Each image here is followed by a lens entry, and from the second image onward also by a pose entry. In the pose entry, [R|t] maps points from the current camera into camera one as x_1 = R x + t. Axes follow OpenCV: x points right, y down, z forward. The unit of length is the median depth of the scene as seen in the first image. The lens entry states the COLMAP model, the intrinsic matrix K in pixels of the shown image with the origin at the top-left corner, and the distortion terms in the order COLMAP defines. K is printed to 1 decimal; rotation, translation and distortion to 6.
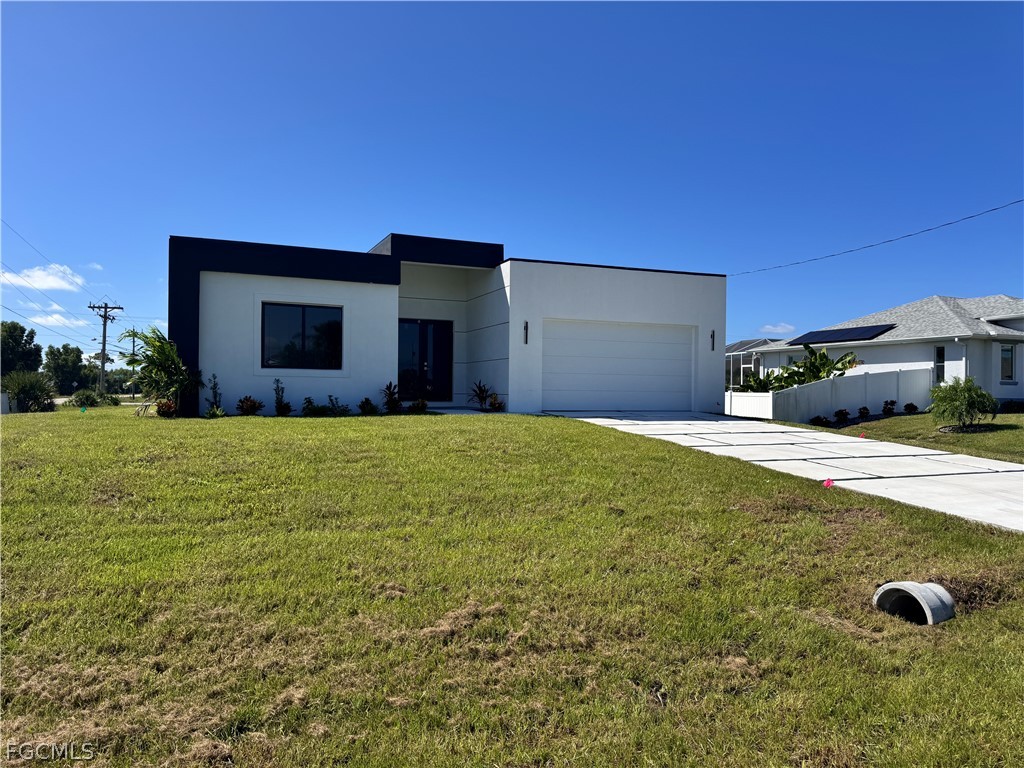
lens RADIAL K [[722.8, 0, 534.3], [0, 722.8, 387.6], [0, 0, 1]] dist [0.121328, -0.193529]
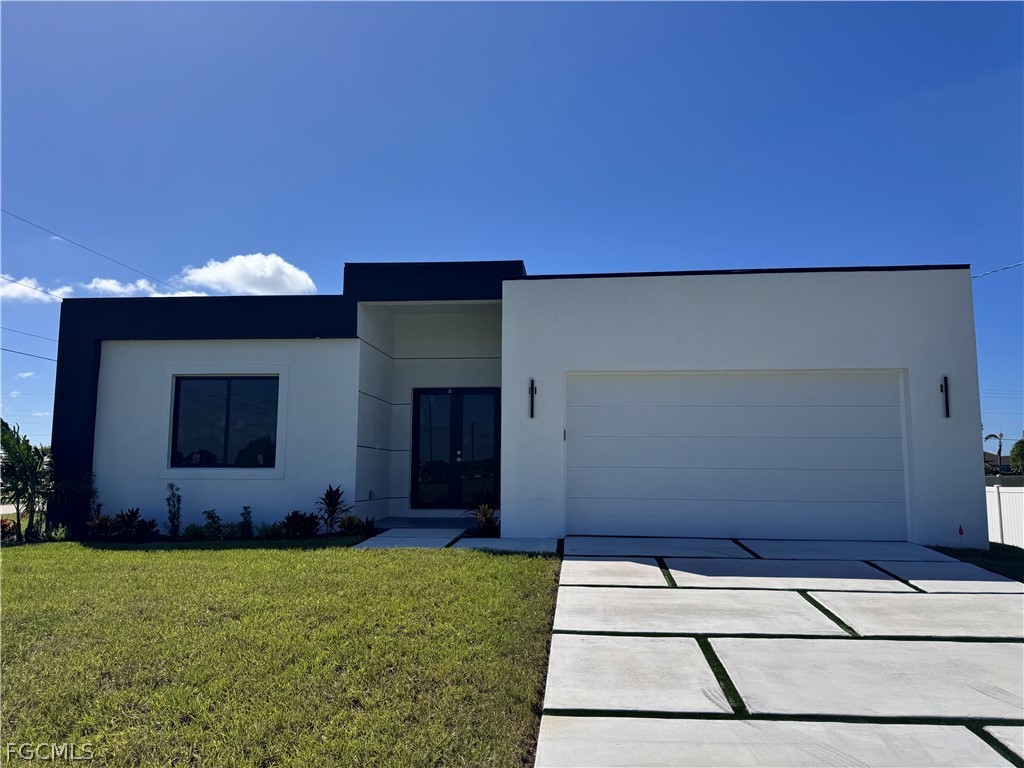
lens RADIAL K [[722.3, 0, 515.1], [0, 722.3, 387.8], [0, 0, 1]] dist [0.123669, -0.194528]
pose [[0.883014, -0.057890, -0.465763, 0.241694], [0.007293, 0.993937, -0.109712, -0.021071], [0.469290, 0.093481, 0.878082, 0.477870]]
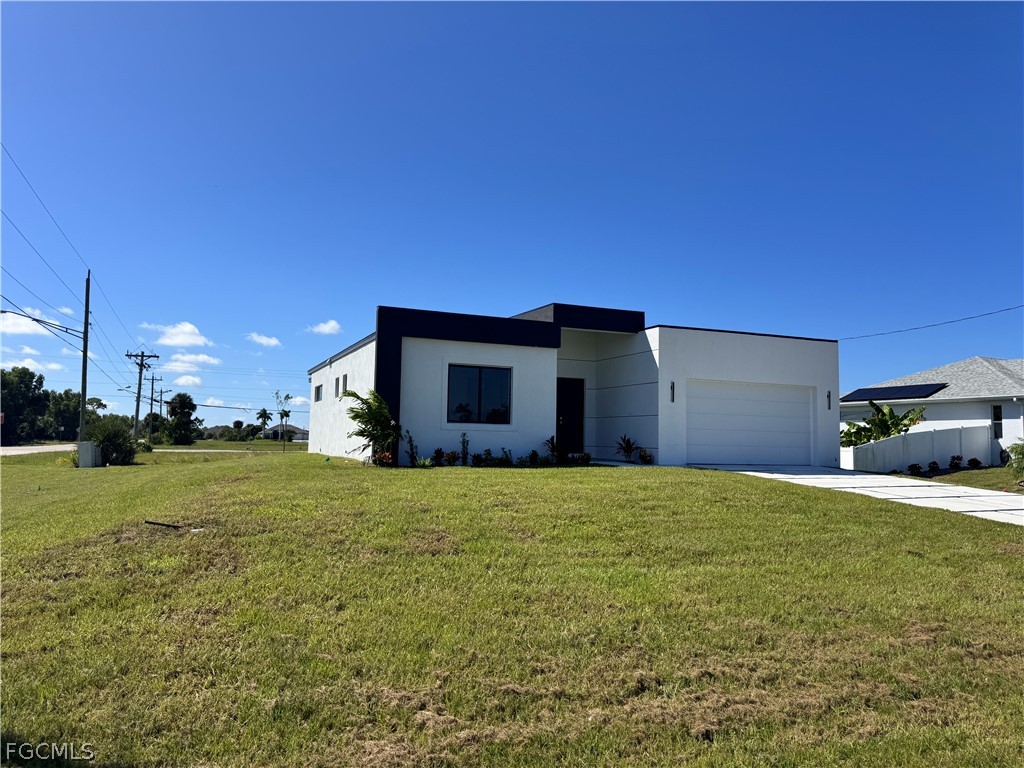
lens RADIAL K [[722.3, 0, 515.1], [0, 722.3, 387.8], [0, 0, 1]] dist [0.123669, -0.194528]
pose [[0.999890, 0.009879, 0.011095, -0.258070], [-0.009134, 0.997822, -0.065323, -0.007875], [-0.011716, 0.065214, 0.997803, -0.097510]]
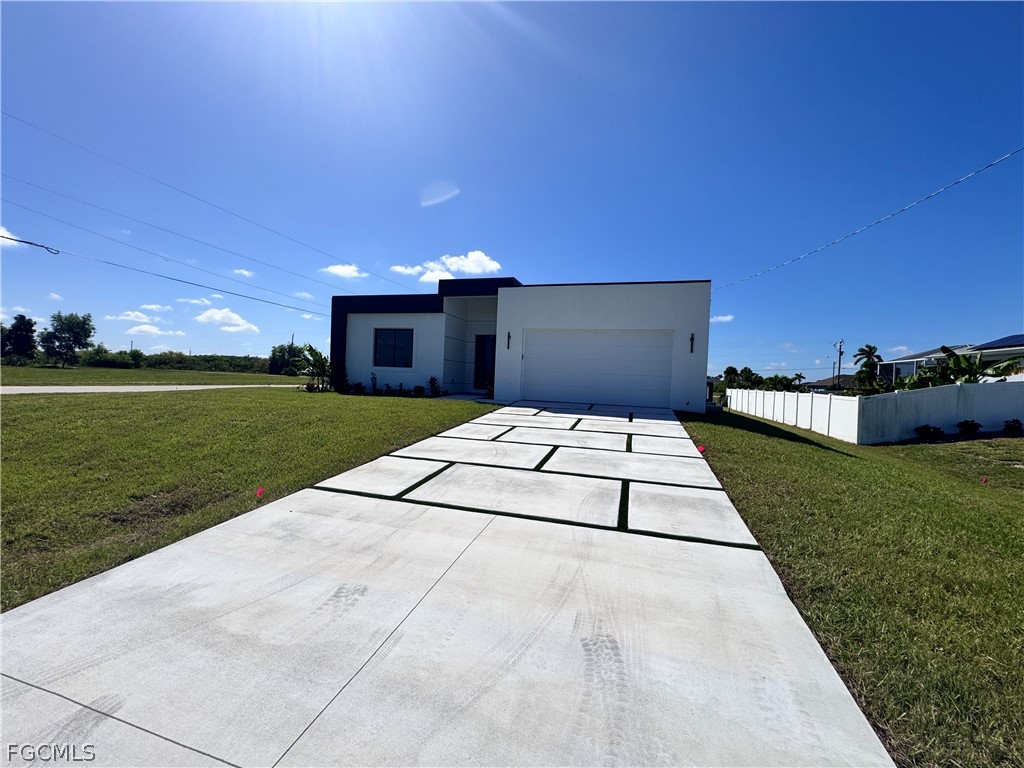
lens RADIAL K [[410.2, 0, 512.8], [0, 410.2, 384.2], [0, 0, 1]] dist [-0.003655, 0.000875]
pose [[0.773131, 0.031763, -0.633451, 0.467070], [-0.029428, 0.999466, 0.014200, -0.006530], [0.633563, 0.007662, 0.773653, 0.414726]]
